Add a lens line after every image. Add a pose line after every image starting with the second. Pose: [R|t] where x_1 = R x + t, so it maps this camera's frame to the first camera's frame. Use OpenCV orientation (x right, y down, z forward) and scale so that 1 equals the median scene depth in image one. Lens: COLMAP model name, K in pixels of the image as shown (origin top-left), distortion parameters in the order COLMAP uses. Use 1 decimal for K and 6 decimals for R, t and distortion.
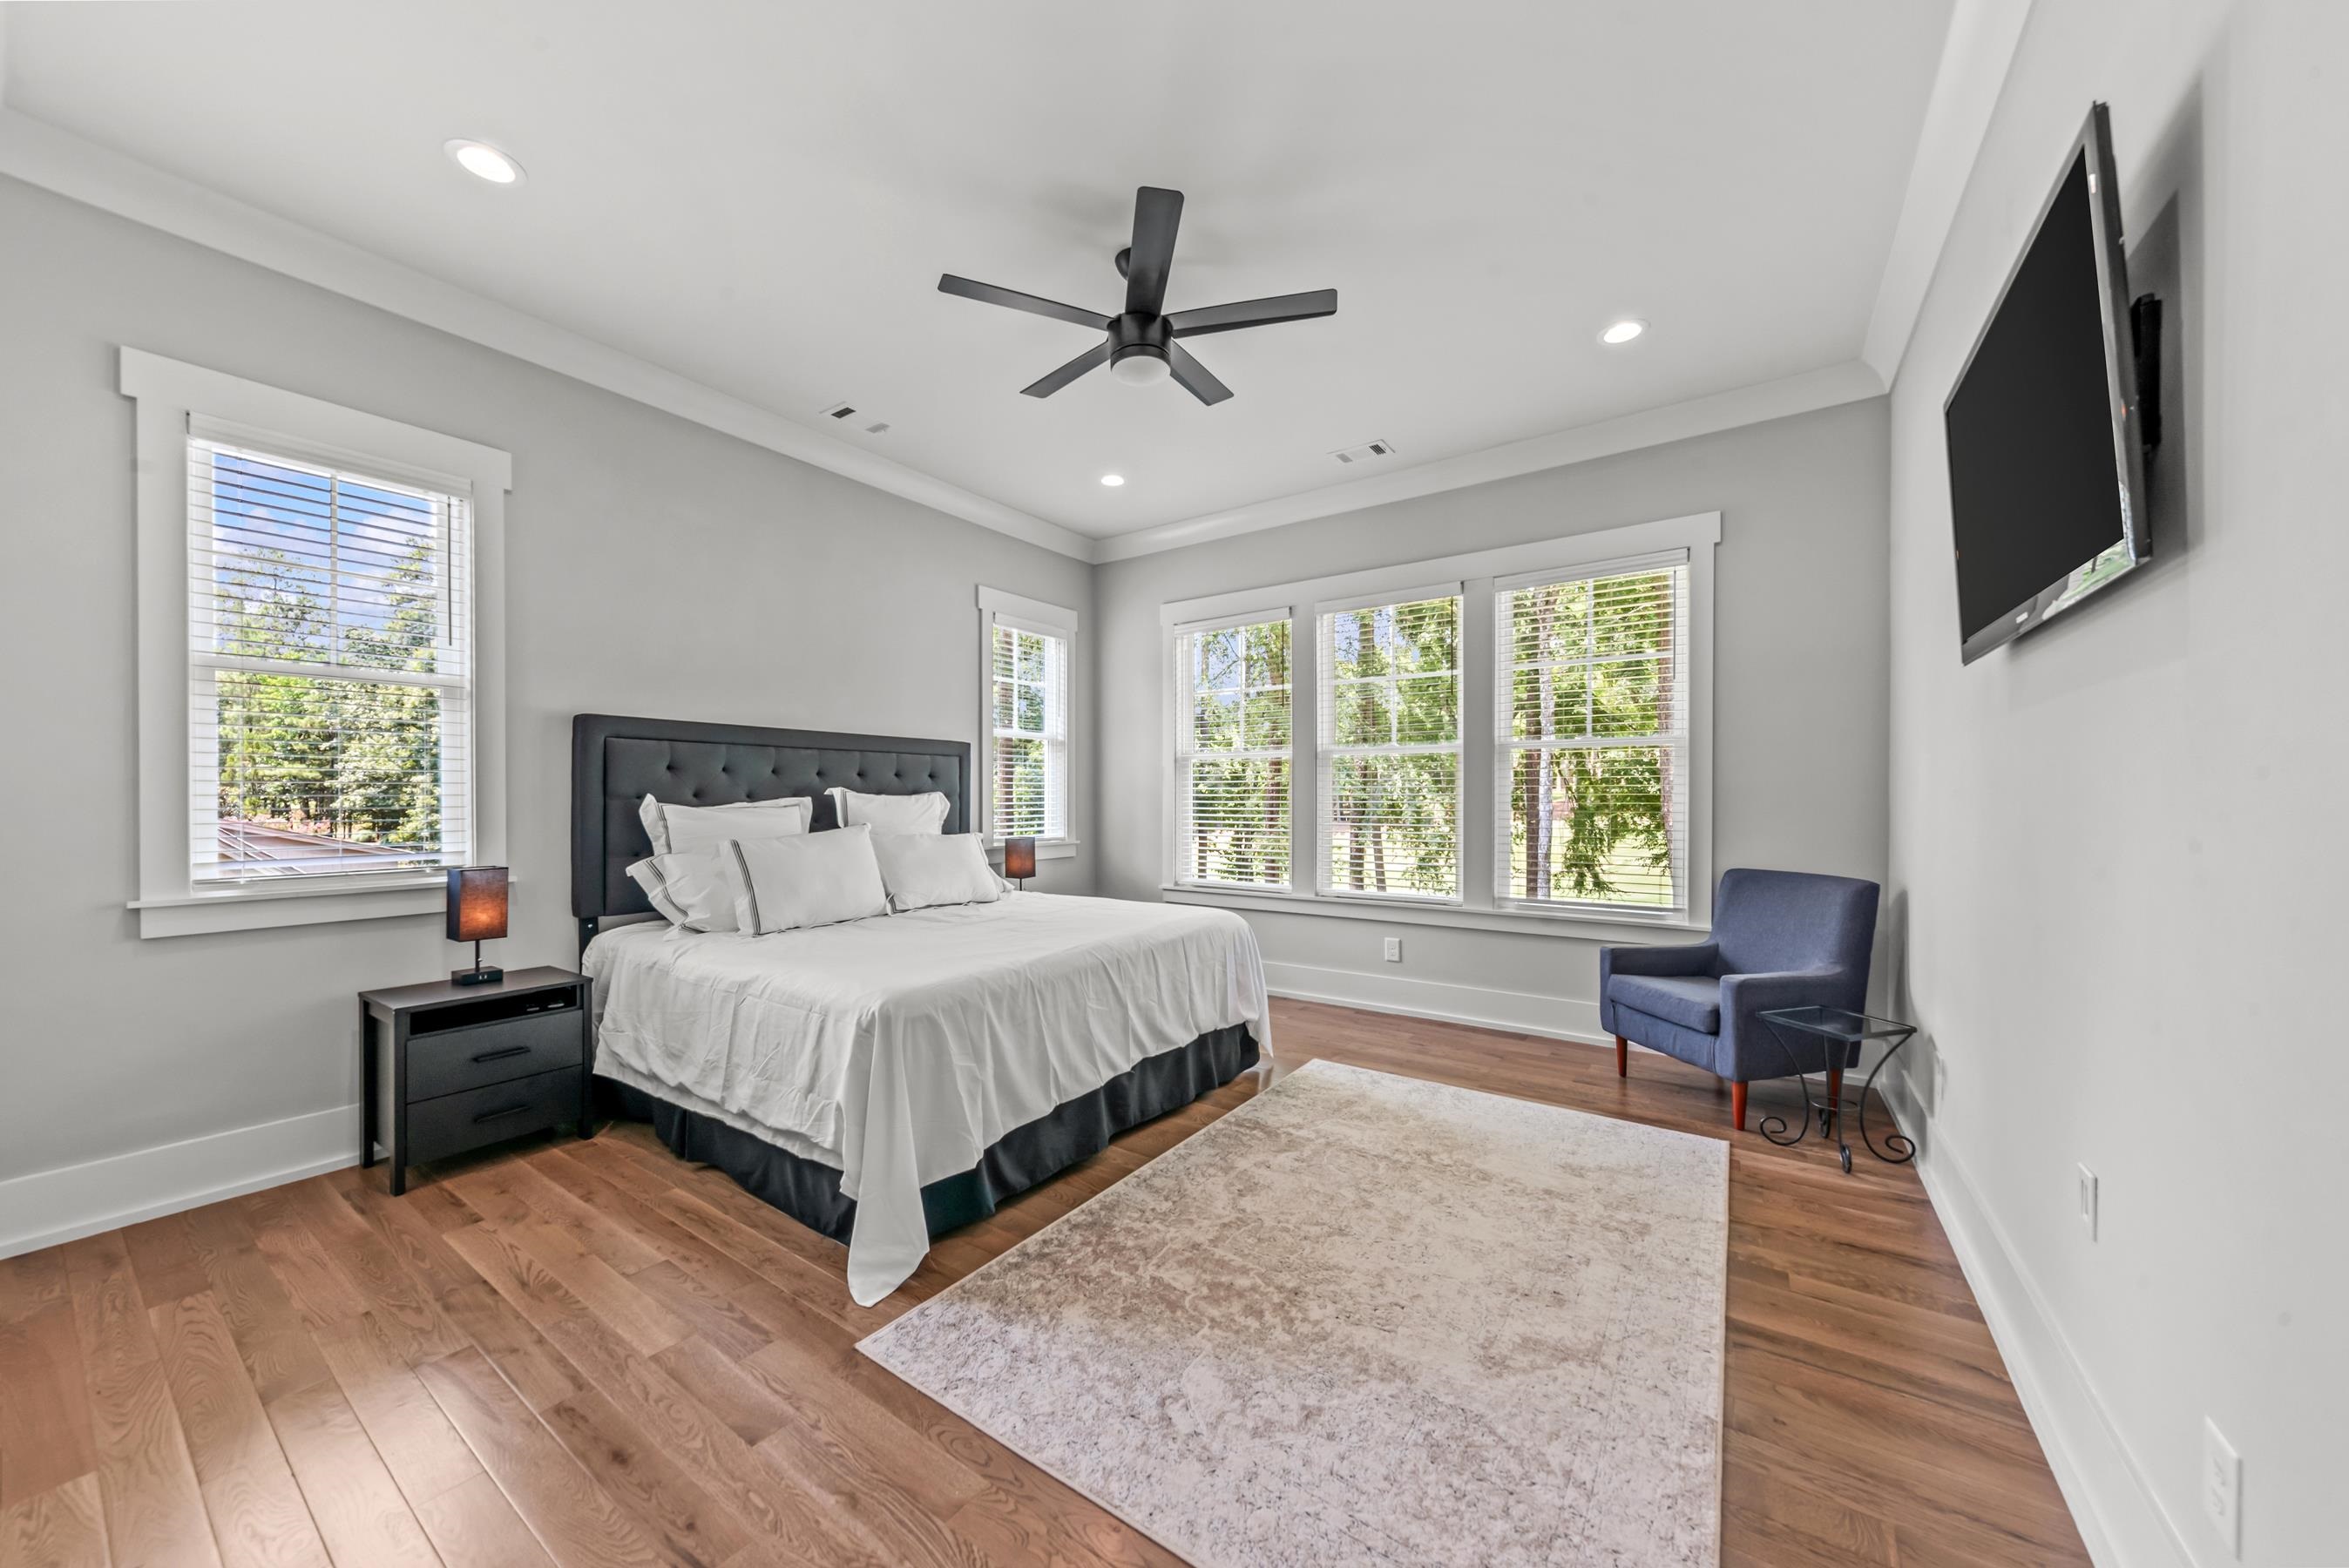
lens RADIAL K [[819.9, 0, 1174.5], [0, 819.9, 784.0], [0, 0, 1]] dist [0.013653, -0.000021]
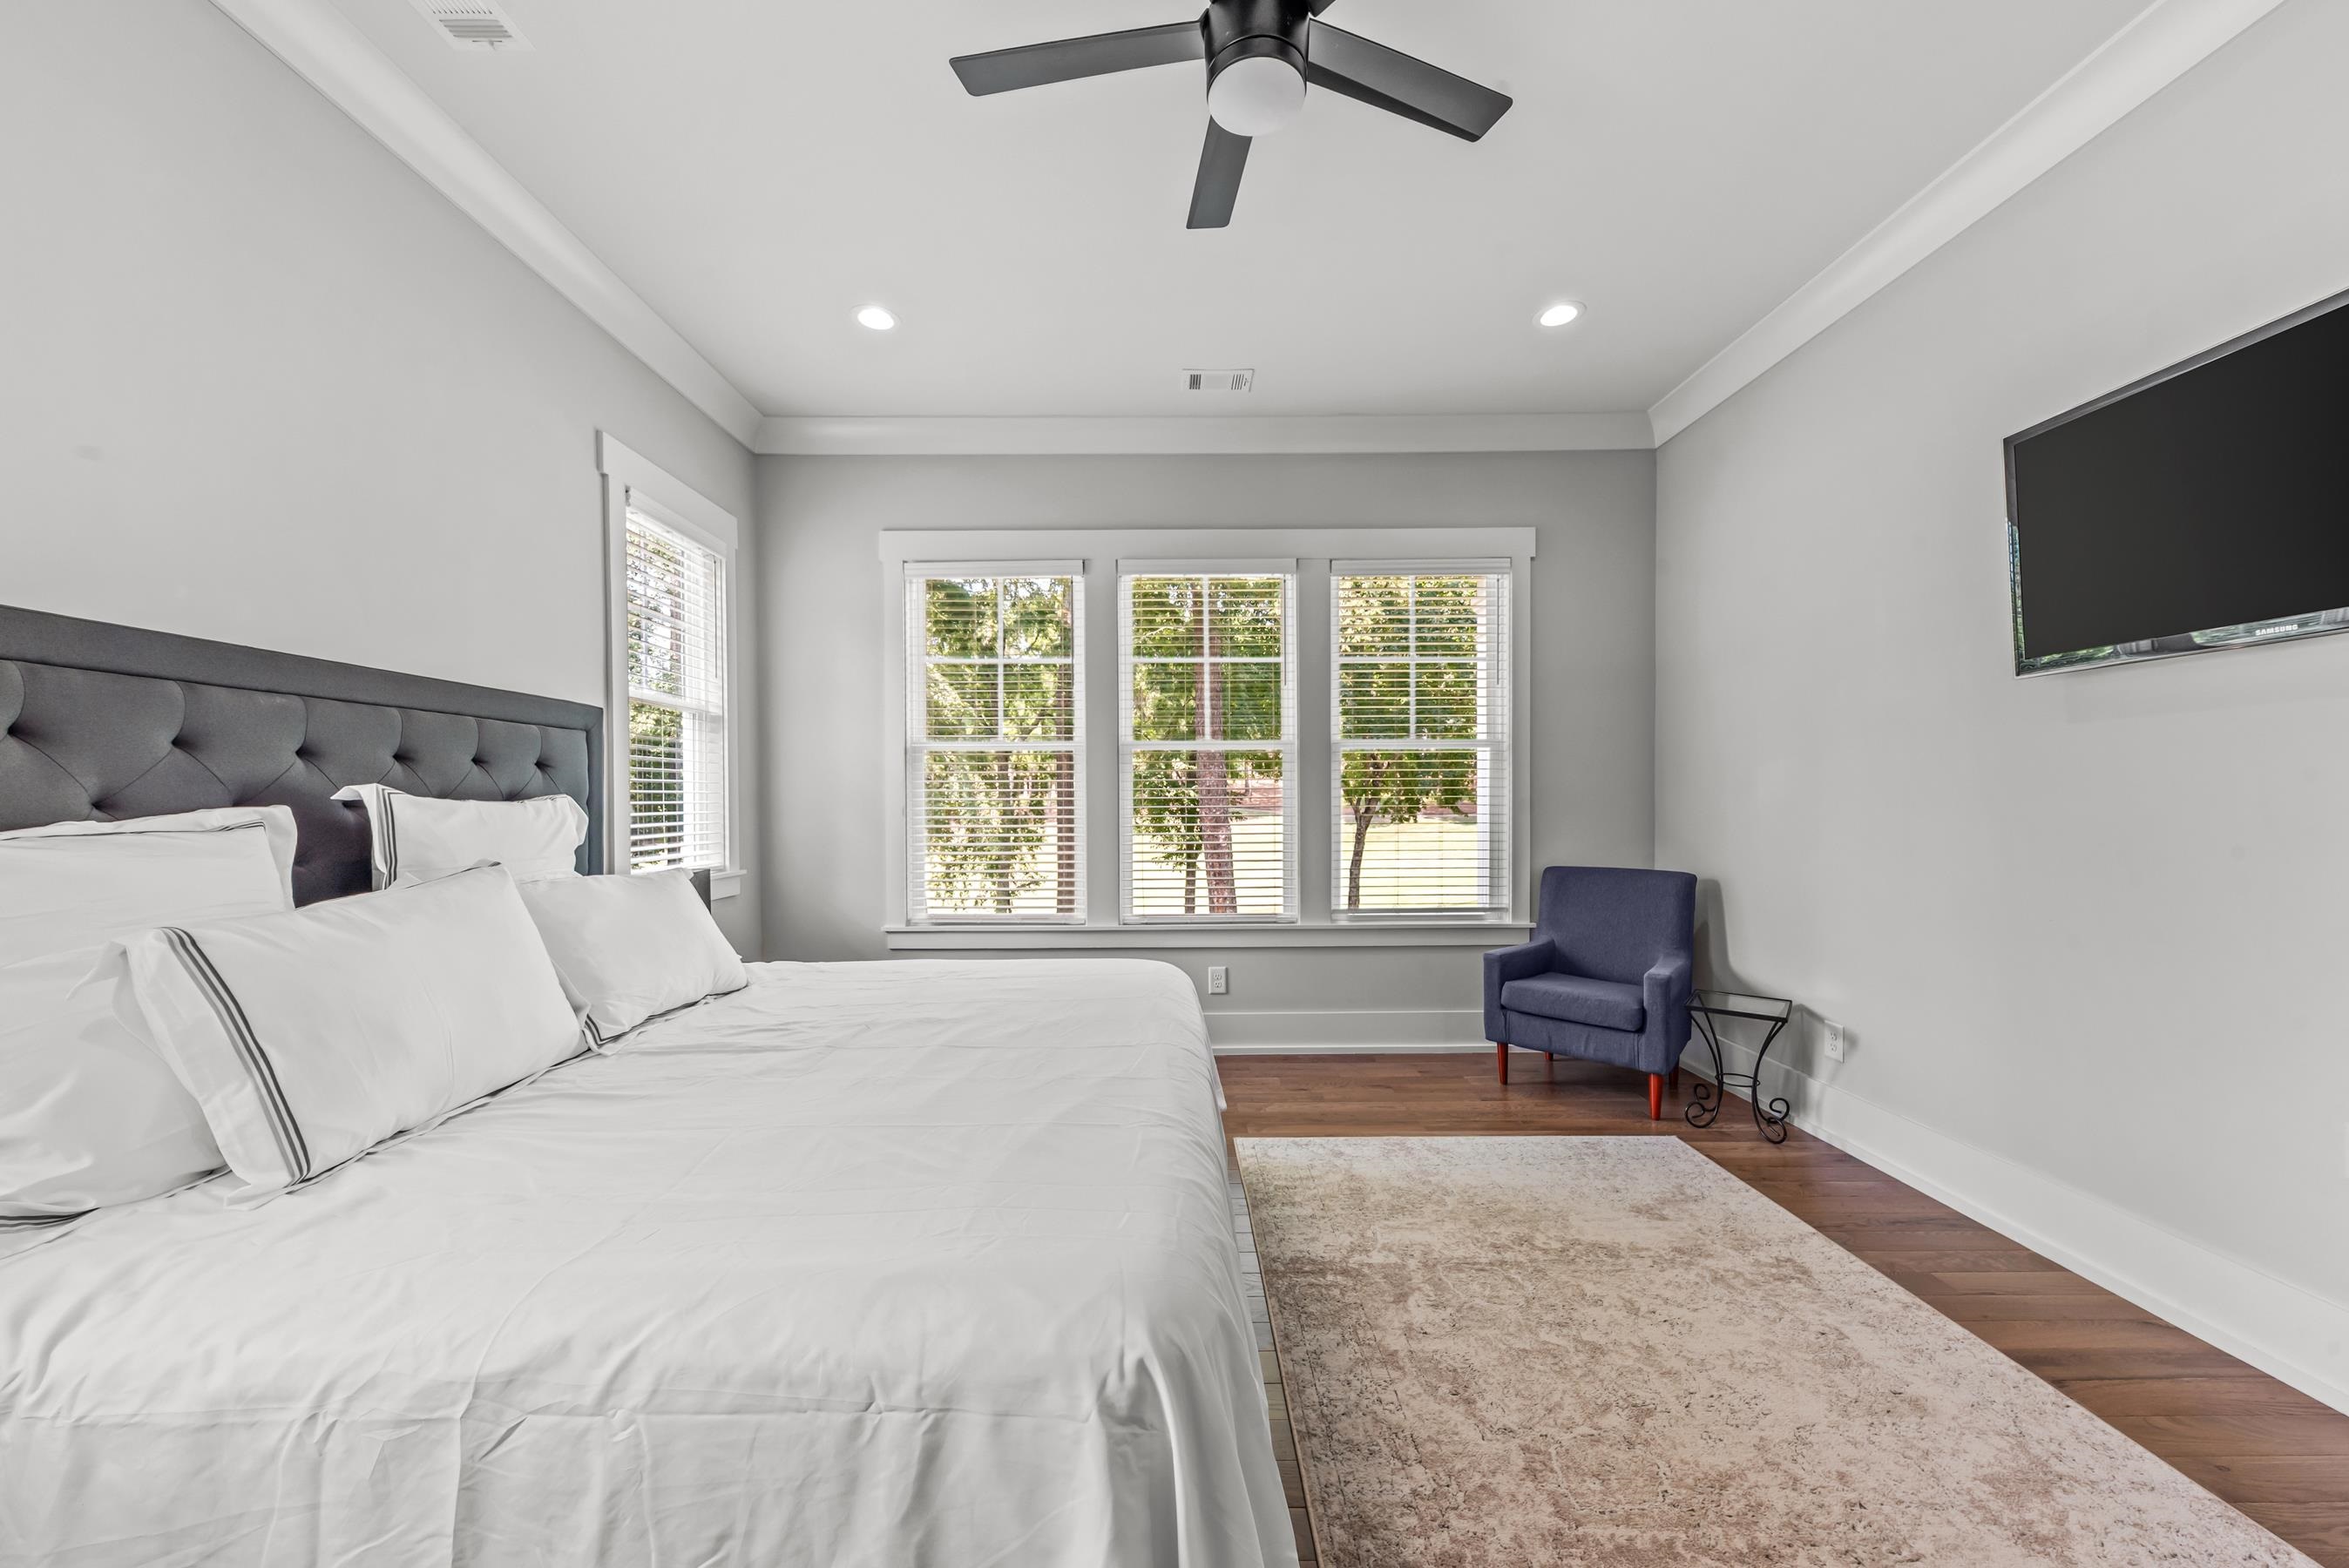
lens RADIAL K [[836.9, 0, 1174.5], [0, 836.9, 791.9], [0, 0, 1]] dist [0.017402, -0.005377]
pose [[0.817058, 0.002350, 0.576550, -0.362416], [-0.005204, 0.999981, 0.003299, 0.005297], [-0.576531, -0.005695, 0.817055, 0.417637]]
